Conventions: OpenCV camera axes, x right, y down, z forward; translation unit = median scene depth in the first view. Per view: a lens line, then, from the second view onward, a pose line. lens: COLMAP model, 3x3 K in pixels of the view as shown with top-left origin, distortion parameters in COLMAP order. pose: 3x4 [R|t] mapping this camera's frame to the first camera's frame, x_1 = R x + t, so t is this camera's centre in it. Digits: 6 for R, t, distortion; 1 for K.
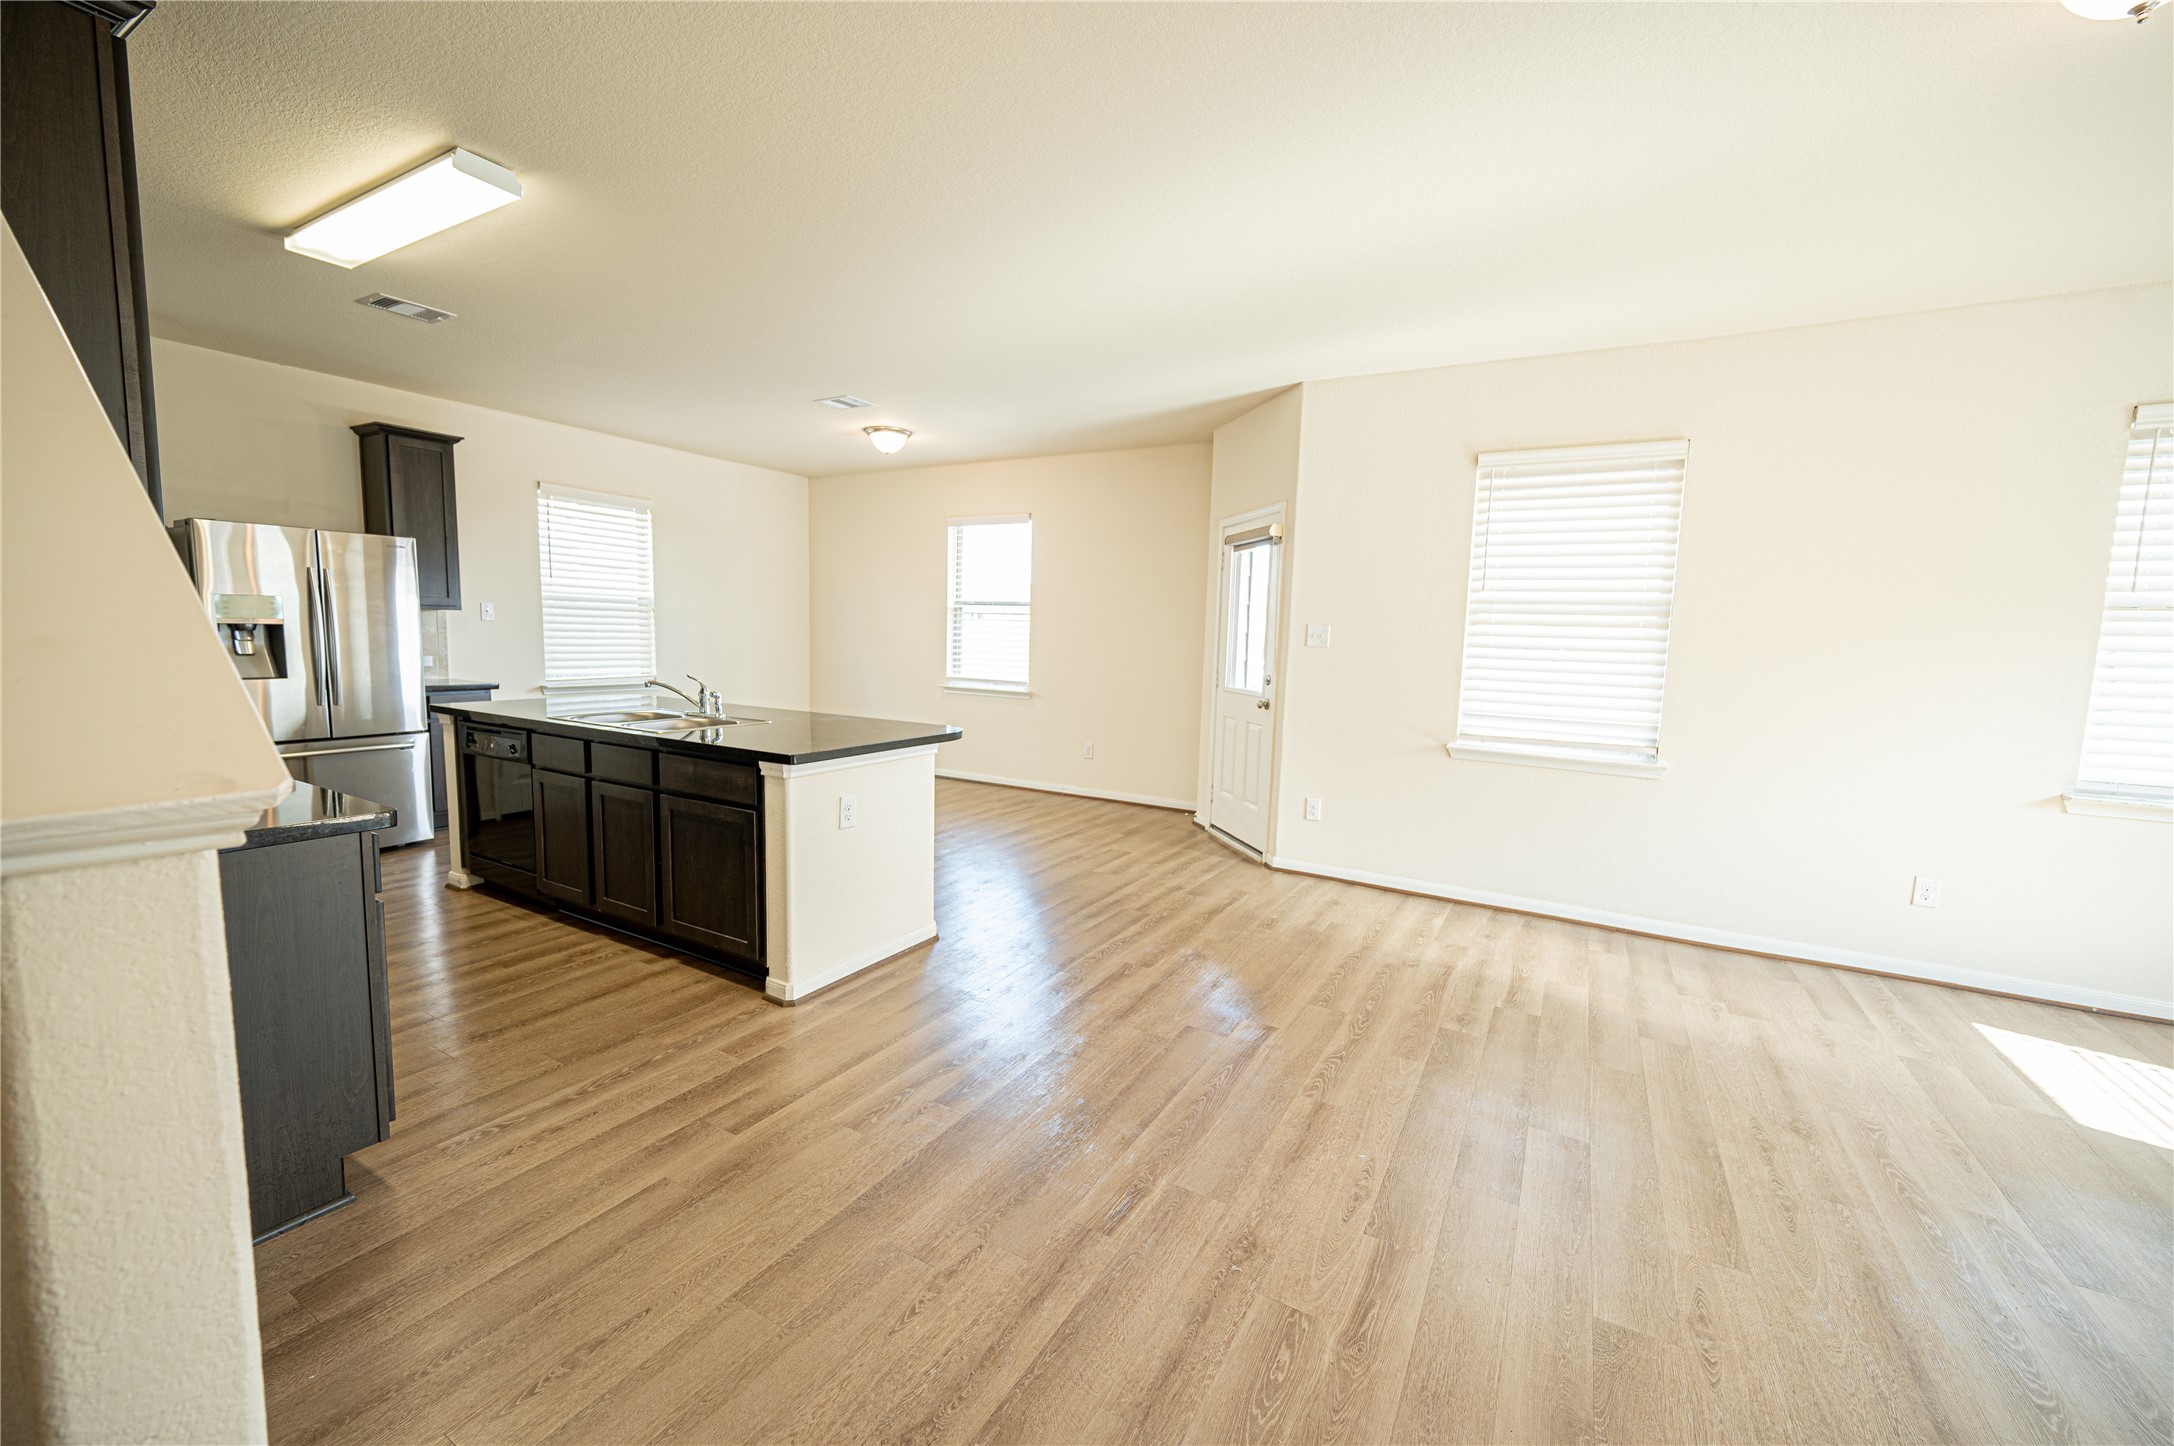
lens RADIAL K [[852.6, 0, 1098.3], [0, 852.6, 719.1], [0, 0, 1]] dist [0.000295, 0.000488]
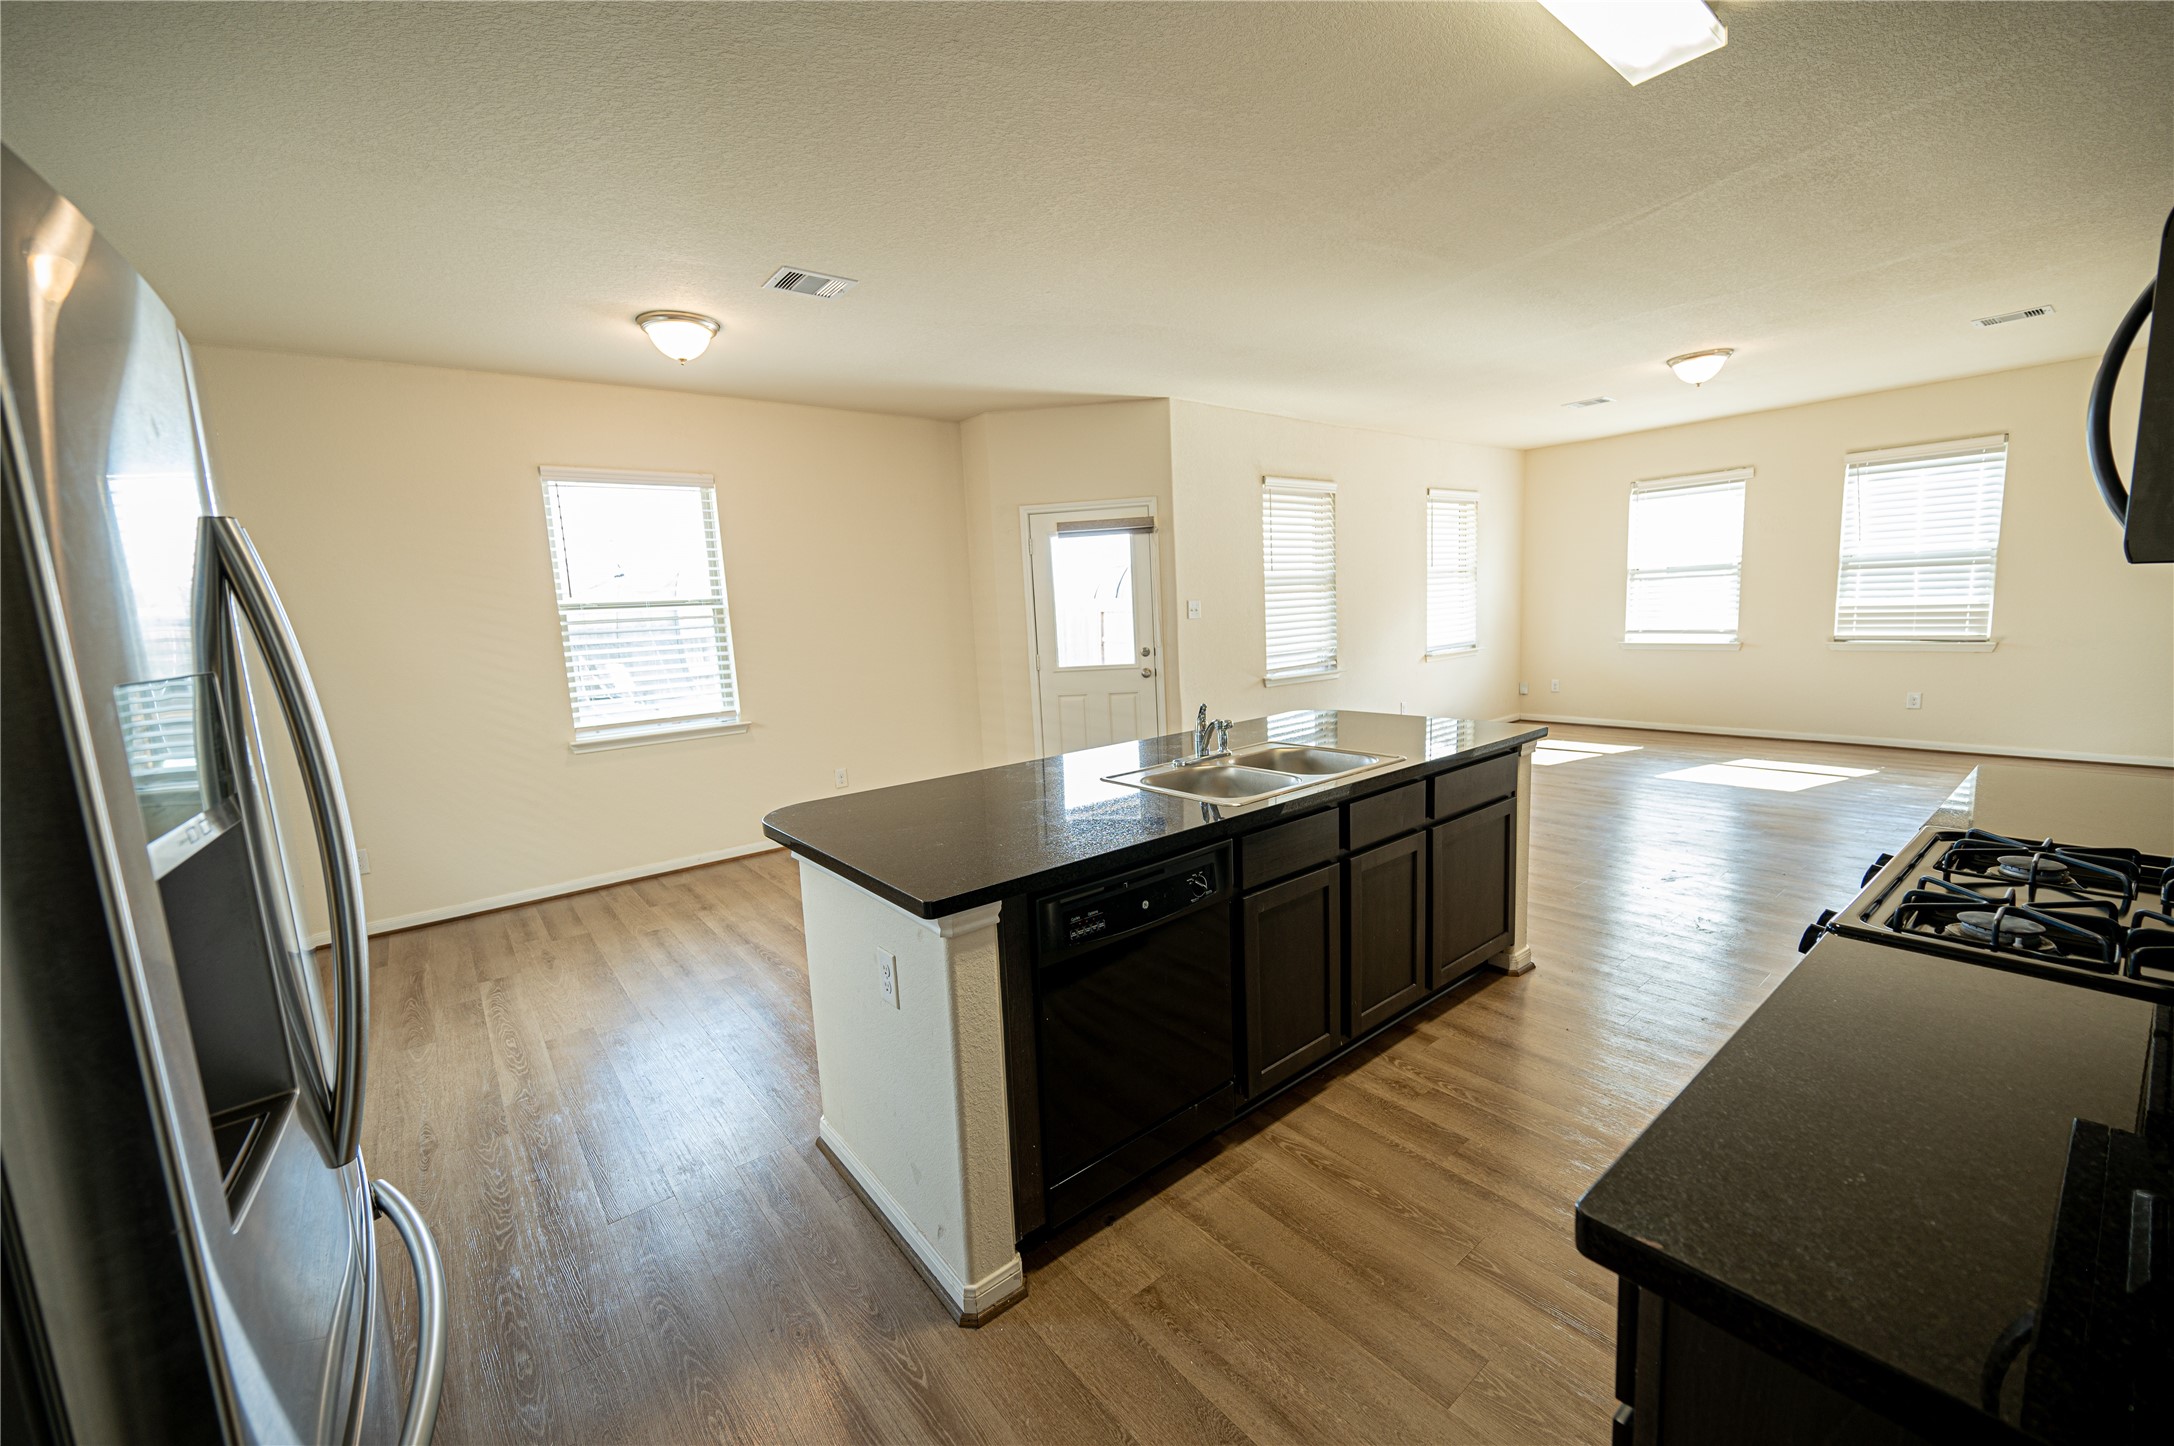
lens RADIAL K [[852.6, 0, 1079.2], [0, 852.6, 719.9], [0, 0, 1]] dist [0.000295, 0.000488]
pose [[0.367597, -0.176058, 0.913168, -1.044576], [0.156585, 0.979616, 0.125835, -0.133041], [-0.916708, 0.096732, 0.387671, 0.747706]]
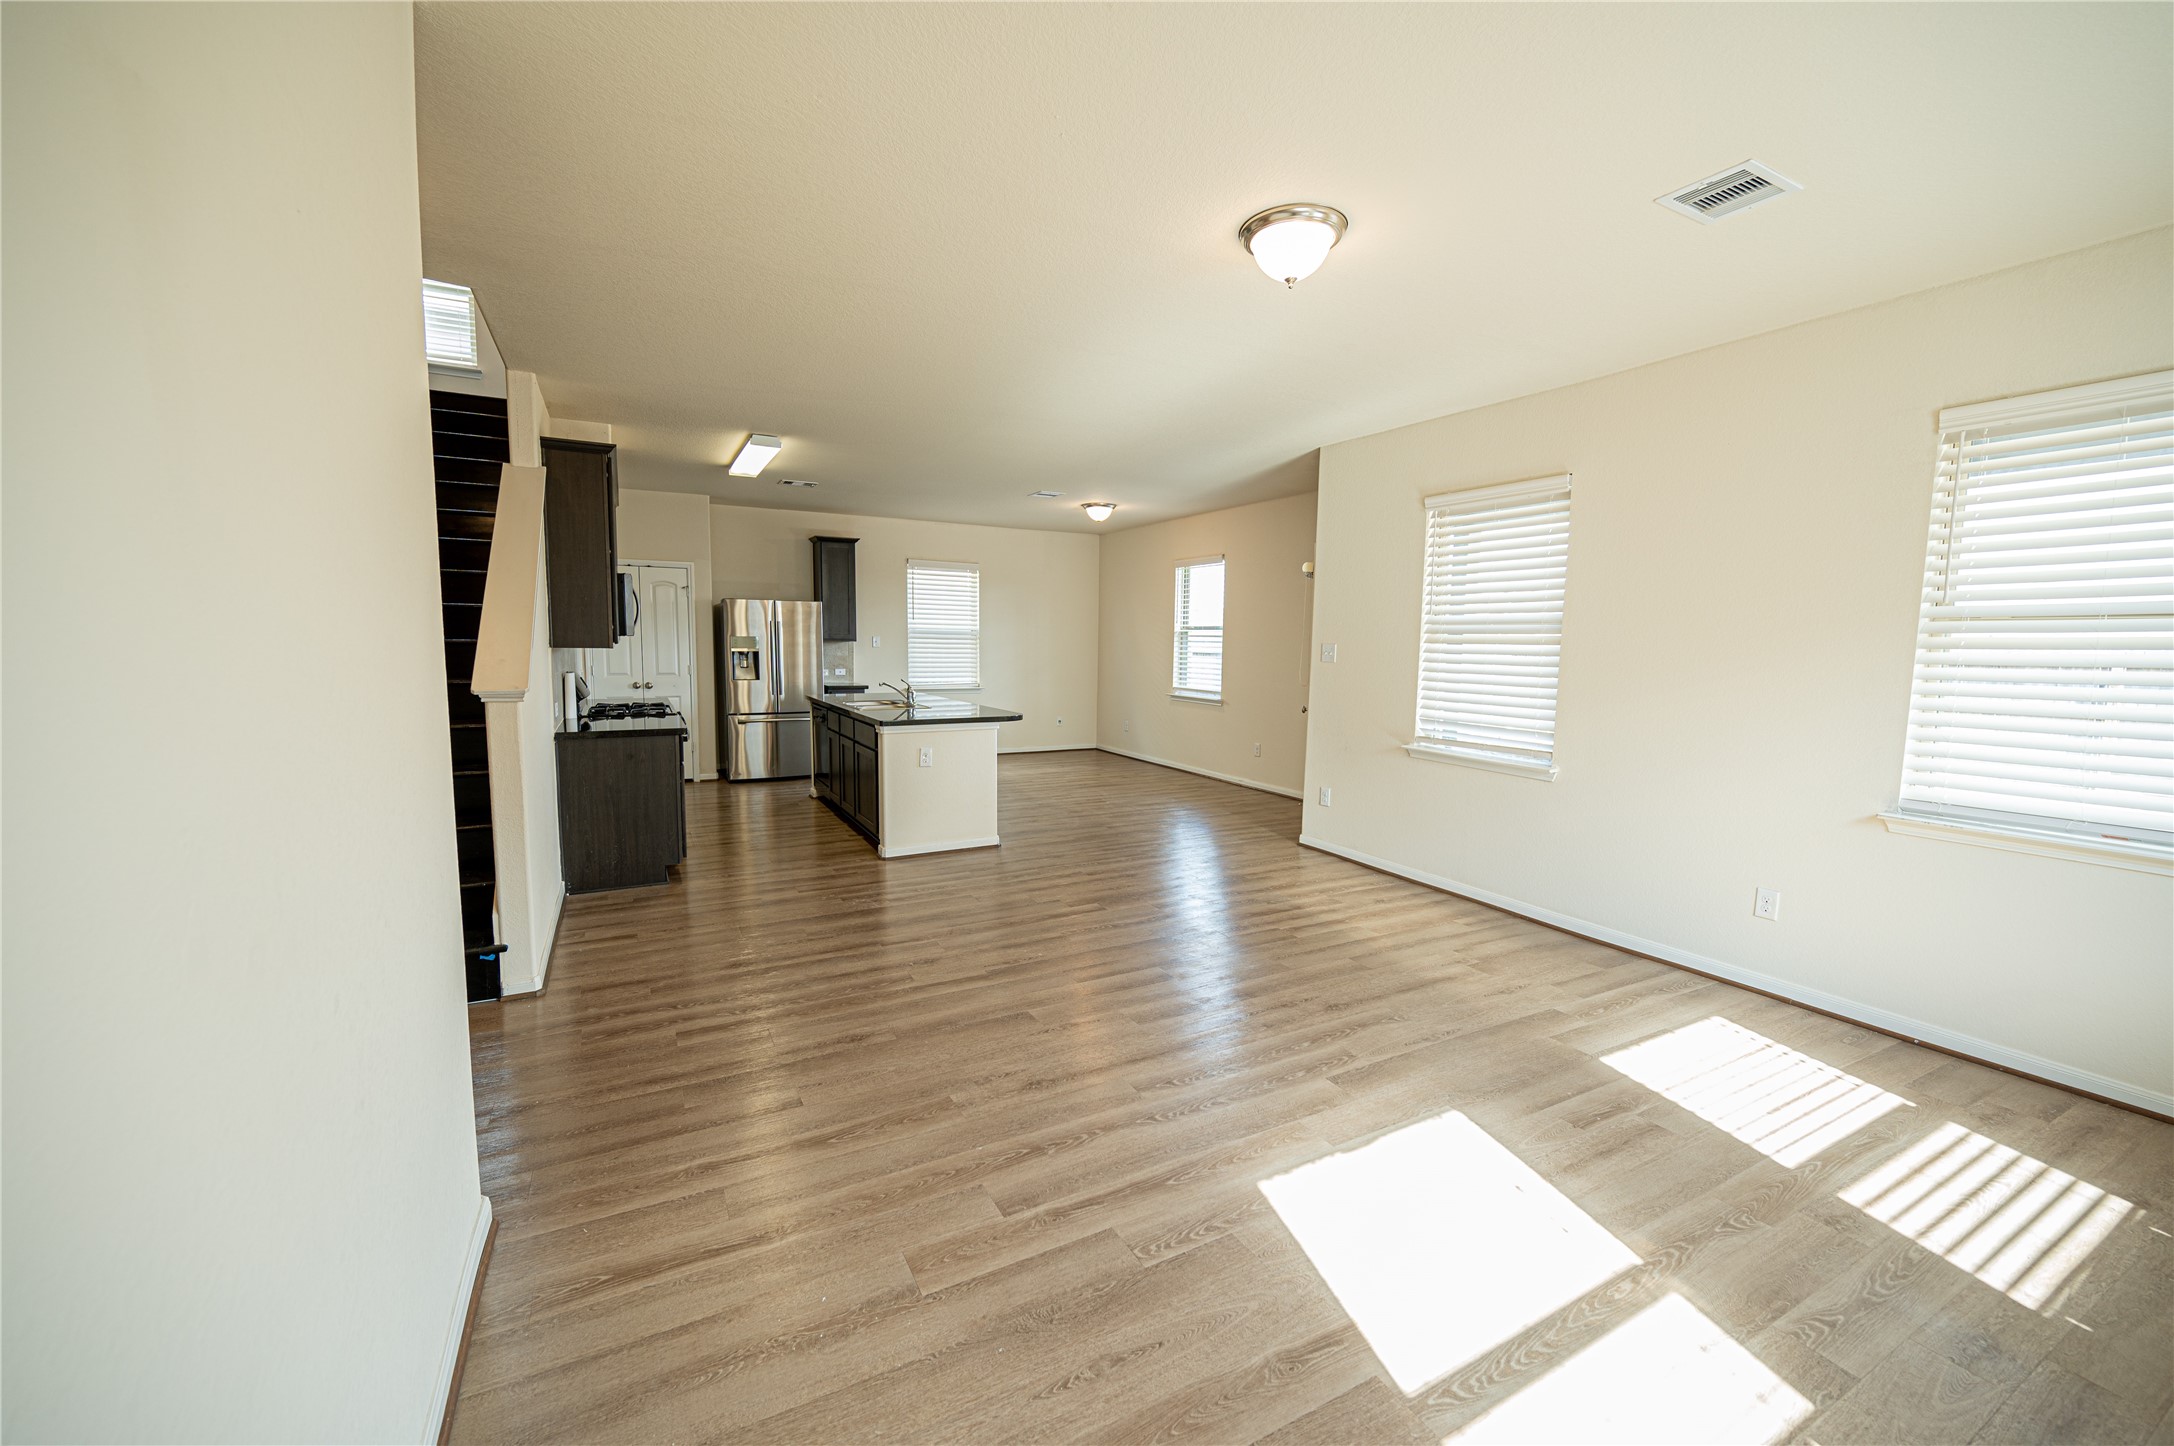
lens RADIAL K [[852.6, 0, 1096.0], [0, 852.6, 722.4], [0, 0, 1]] dist [0.000295, 0.000488]
pose [[0.854558, 0.034415, -0.518214, 0.659604], [-0.043194, 0.999055, -0.004880, 0.022923], [0.517556, 0.026554, 0.855237, -0.224719]]
